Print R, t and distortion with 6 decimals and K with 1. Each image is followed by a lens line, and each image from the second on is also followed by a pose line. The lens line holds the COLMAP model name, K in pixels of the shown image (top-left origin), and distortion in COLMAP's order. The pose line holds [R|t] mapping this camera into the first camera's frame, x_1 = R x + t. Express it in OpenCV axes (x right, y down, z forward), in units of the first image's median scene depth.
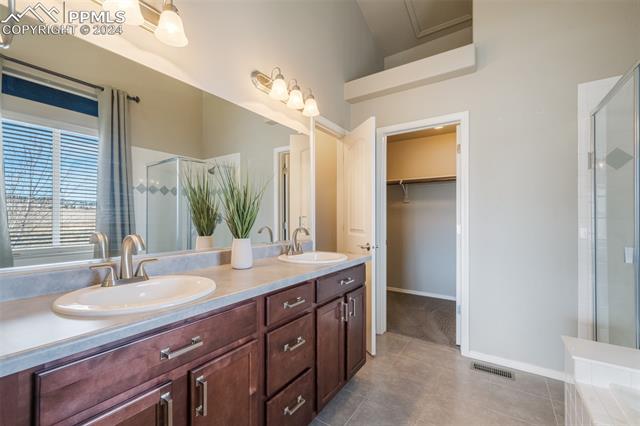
lens RADIAL K [[265.4, 0, 320.0], [0, 265.4, 213.0], [0, 0, 1]] dist [0.000598, 0.000105]
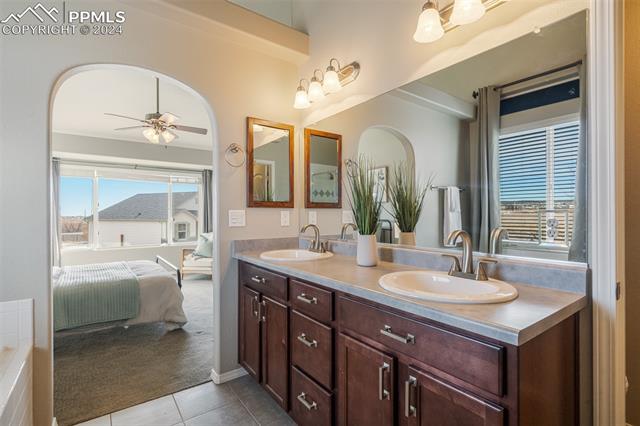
lens RADIAL K [[307.2, 0, 320.0], [0, 307.2, 213.0], [0, 0, 1]] dist [-0.000578, -0.000092]
pose [[-0.347031, -0.011068, -0.937788, 0.391953], [0.012105, 0.999794, -0.016279, 0.018245], [0.937776, -0.017002, -0.346826, 0.589120]]
